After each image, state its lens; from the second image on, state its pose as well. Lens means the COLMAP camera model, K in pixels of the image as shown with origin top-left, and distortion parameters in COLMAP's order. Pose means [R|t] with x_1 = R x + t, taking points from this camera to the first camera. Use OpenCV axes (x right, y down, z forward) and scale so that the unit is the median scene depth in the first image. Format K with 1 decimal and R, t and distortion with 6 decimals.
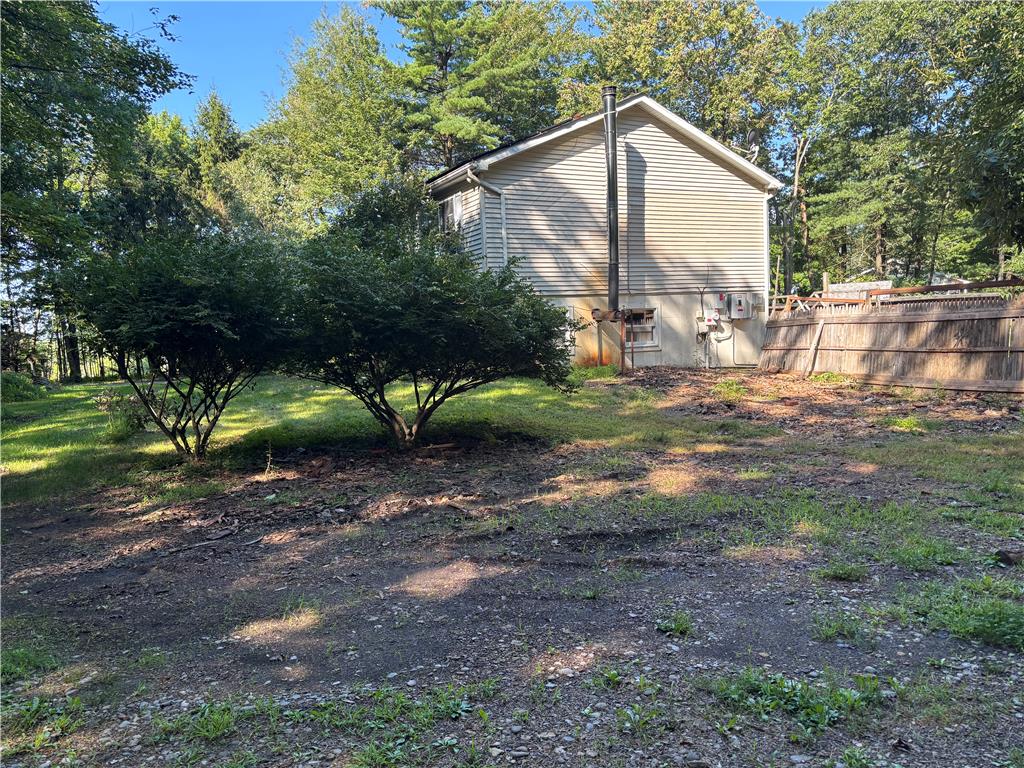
lens RADIAL K [[776.8, 0, 511.7], [0, 776.8, 380.3], [0, 0, 1]] dist [0.041355, -0.003430]
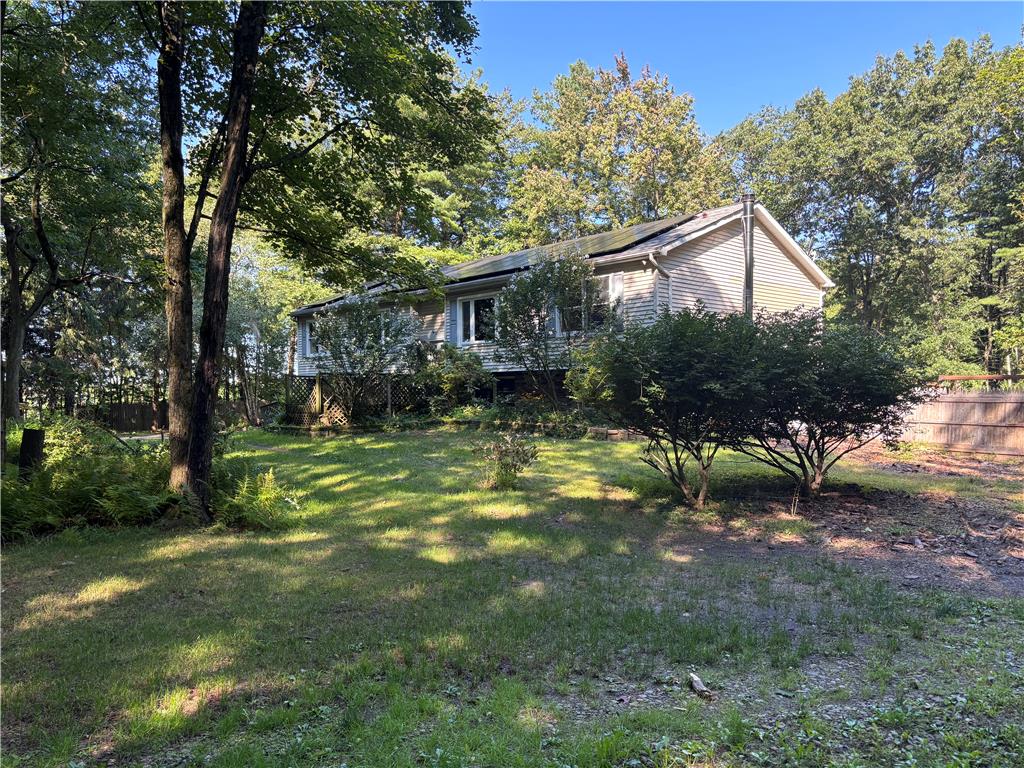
lens RADIAL K [[776.8, 0, 512.1], [0, 776.8, 387.0], [0, 0, 1]] dist [0.041355, -0.003430]
pose [[0.965351, 0.041470, 0.257638, -0.523294], [-0.021187, 0.996488, -0.081013, 0.018605], [-0.260093, 0.072747, 0.962839, -0.025316]]
